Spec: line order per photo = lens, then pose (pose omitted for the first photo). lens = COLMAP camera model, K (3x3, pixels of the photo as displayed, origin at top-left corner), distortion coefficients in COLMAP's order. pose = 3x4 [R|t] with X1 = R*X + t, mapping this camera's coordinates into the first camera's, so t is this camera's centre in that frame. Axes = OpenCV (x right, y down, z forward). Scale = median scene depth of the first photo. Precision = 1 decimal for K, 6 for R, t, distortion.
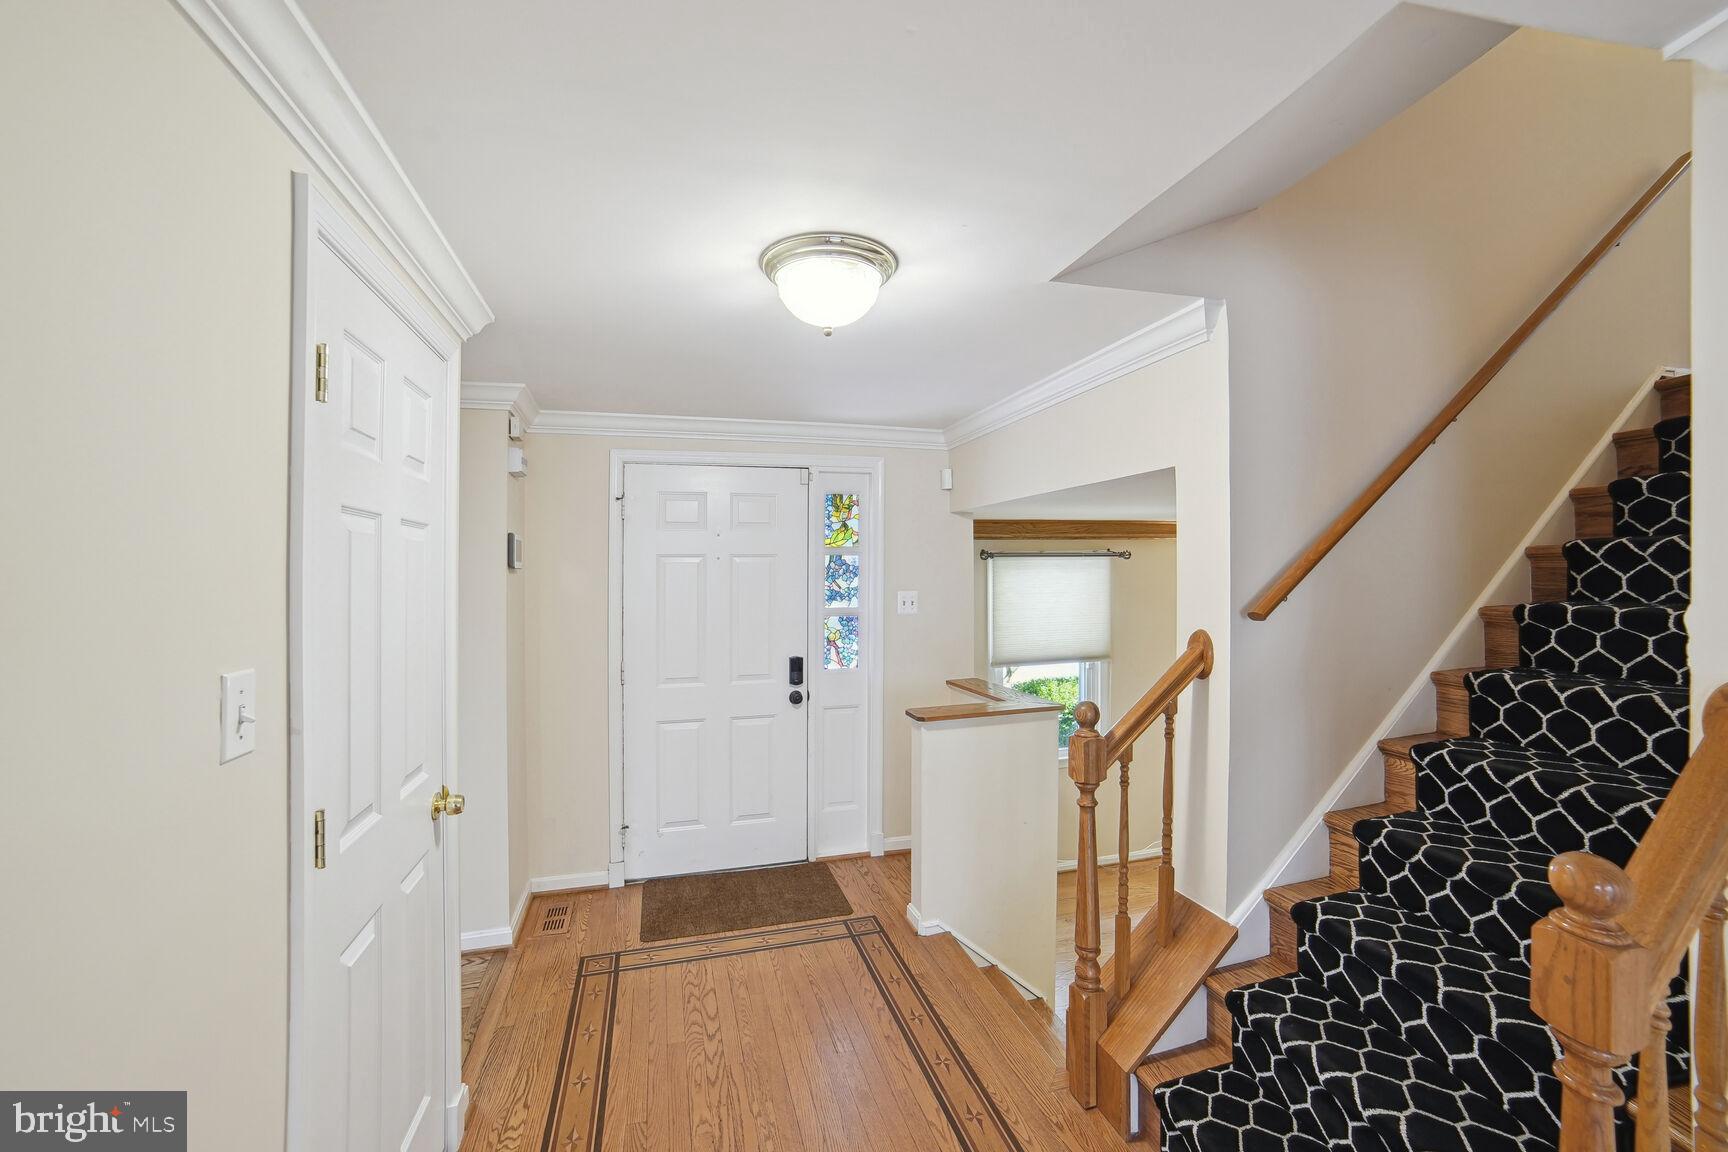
lens RADIAL K [[709.8, 0, 861.2], [0, 709.8, 565.9], [0, 0, 1]] dist [-0.025884, 0.000375]
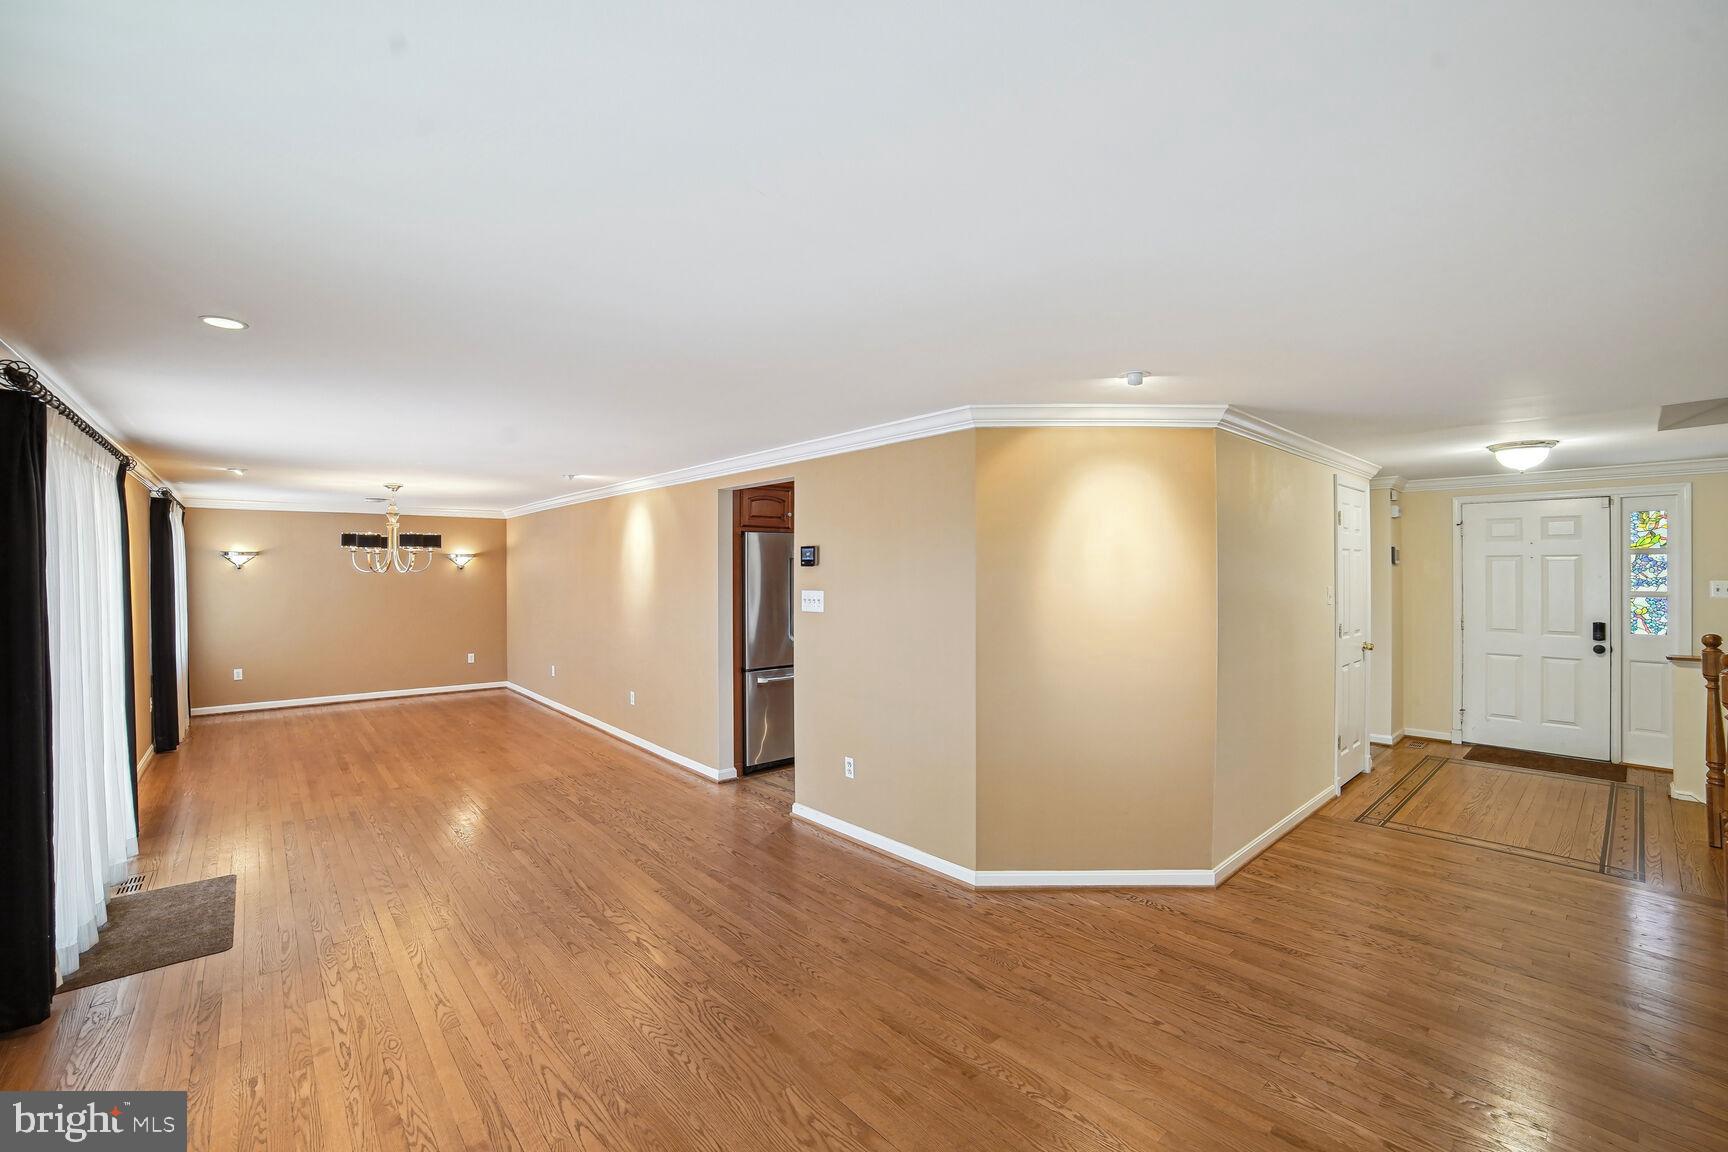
lens RADIAL K [[709.8, 0, 861.2], [0, 709.8, 565.9], [0, 0, 1]] dist [-0.025884, 0.000375]
pose [[0.435595, 0.002380, -0.900139, 0.541974], [0.006692, 0.999960, 0.005882, -0.010889], [0.900118, -0.008586, 0.435562, -1.049953]]
